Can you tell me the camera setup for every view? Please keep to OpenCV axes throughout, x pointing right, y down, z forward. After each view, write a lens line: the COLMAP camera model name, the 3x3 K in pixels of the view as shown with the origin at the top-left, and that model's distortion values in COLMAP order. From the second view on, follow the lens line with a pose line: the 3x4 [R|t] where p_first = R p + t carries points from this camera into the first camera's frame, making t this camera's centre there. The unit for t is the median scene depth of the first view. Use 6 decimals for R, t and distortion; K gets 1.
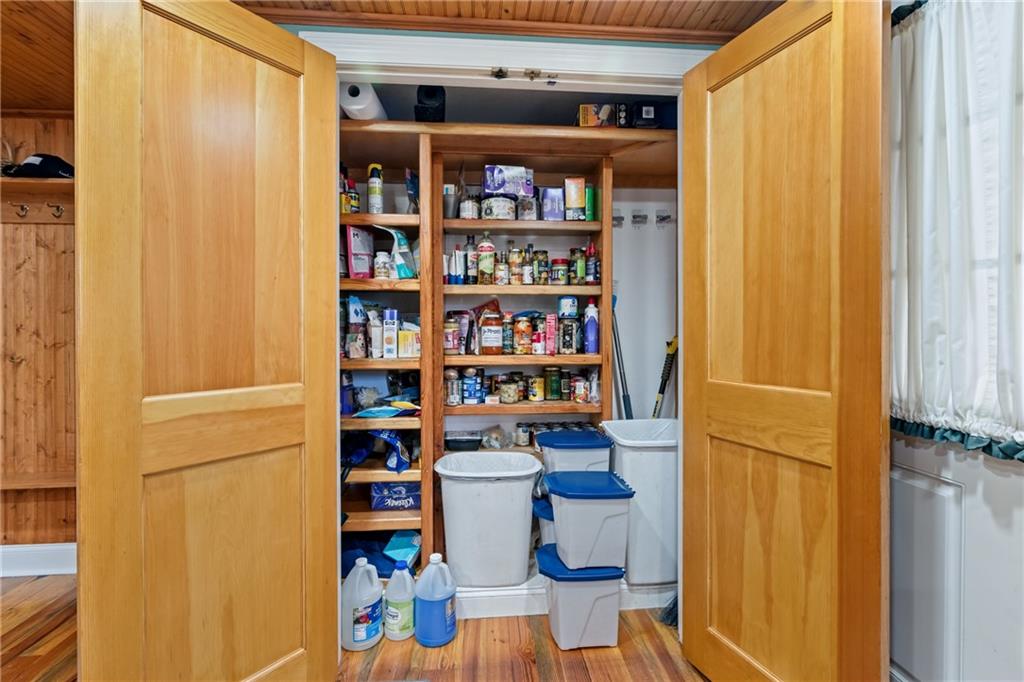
lens RADIAL K [[464.9, 0, 512.9], [0, 464.9, 335.3], [0, 0, 1]] dist [-0.001843, 0.001222]
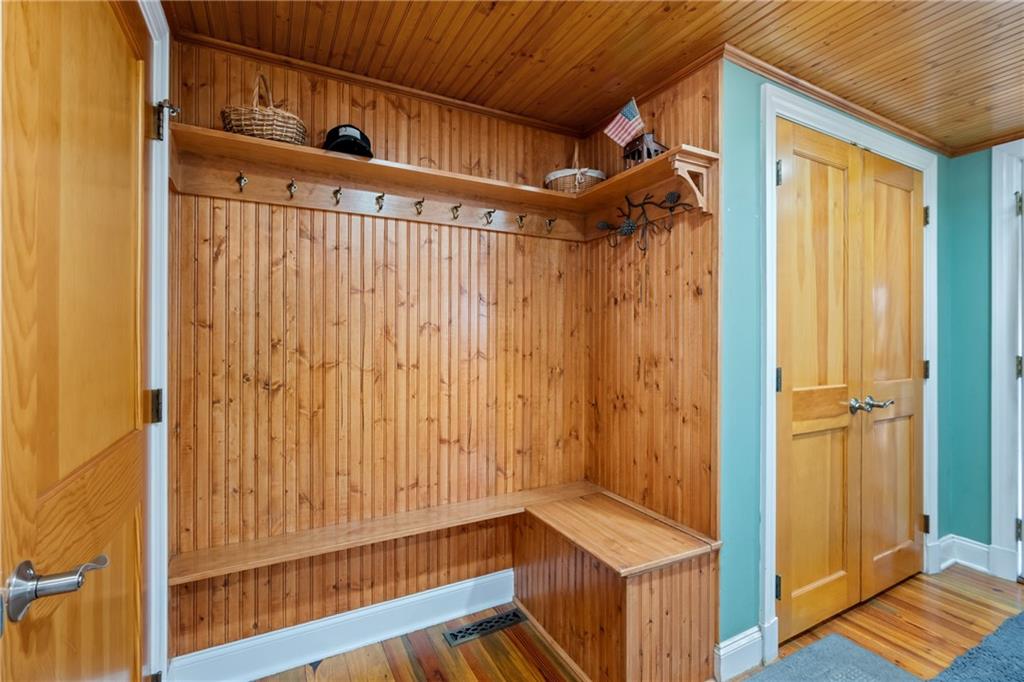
lens RADIAL K [[464.9, 0, 514.2], [0, 464.9, 341.4], [0, 0, 1]] dist [-0.001843, 0.001222]
pose [[0.914251, 0.003664, 0.405133, -1.011736], [-0.003188, 0.999993, -0.001851, -0.019281], [-0.405137, 0.000401, 0.914256, 0.152824]]
